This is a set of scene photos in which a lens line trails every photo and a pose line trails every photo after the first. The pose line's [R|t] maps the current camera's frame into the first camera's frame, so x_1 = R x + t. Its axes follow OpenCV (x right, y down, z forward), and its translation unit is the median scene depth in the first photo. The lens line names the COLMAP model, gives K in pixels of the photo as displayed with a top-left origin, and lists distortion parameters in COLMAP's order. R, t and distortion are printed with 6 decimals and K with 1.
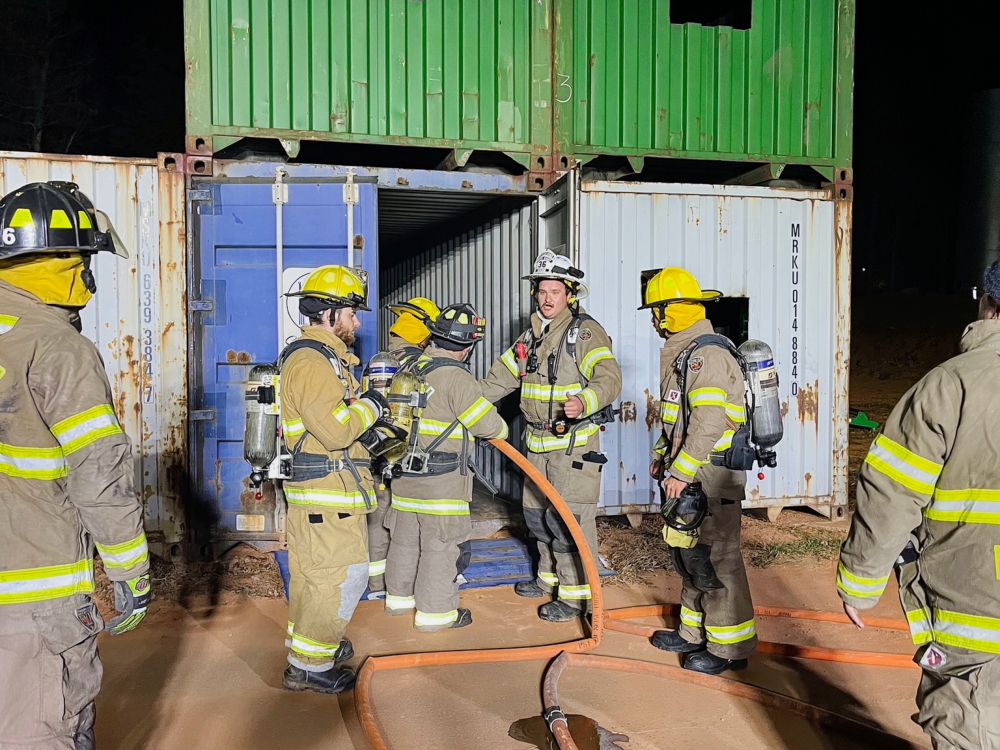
lens RADIAL K [[1001.7, 0, 500.0], [0, 1001.7, 375.0], [0, 0, 1]] dist [0.073746, -0.110119]
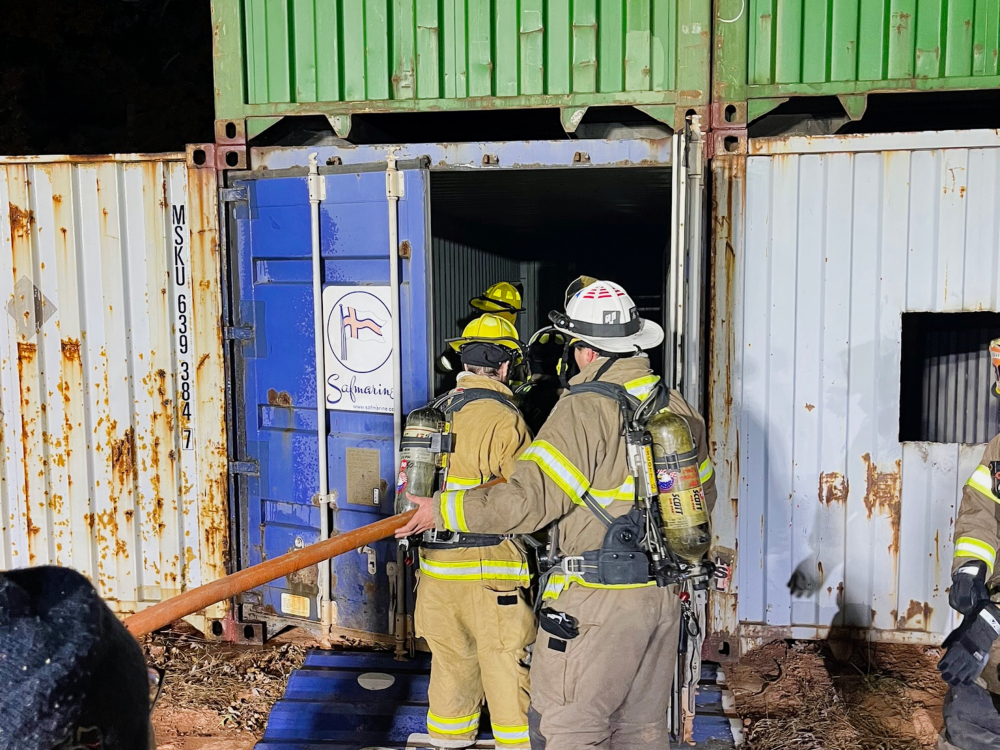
lens RADIAL K [[1001.7, 0, 500.0], [0, 1001.7, 375.0], [0, 0, 1]] dist [0.073746, -0.110119]
pose [[0.914073, 0.030768, -0.404380, 0.217736], [-0.007861, 0.998275, 0.058186, -0.083193], [0.405472, -0.050008, 0.912738, 0.347564]]
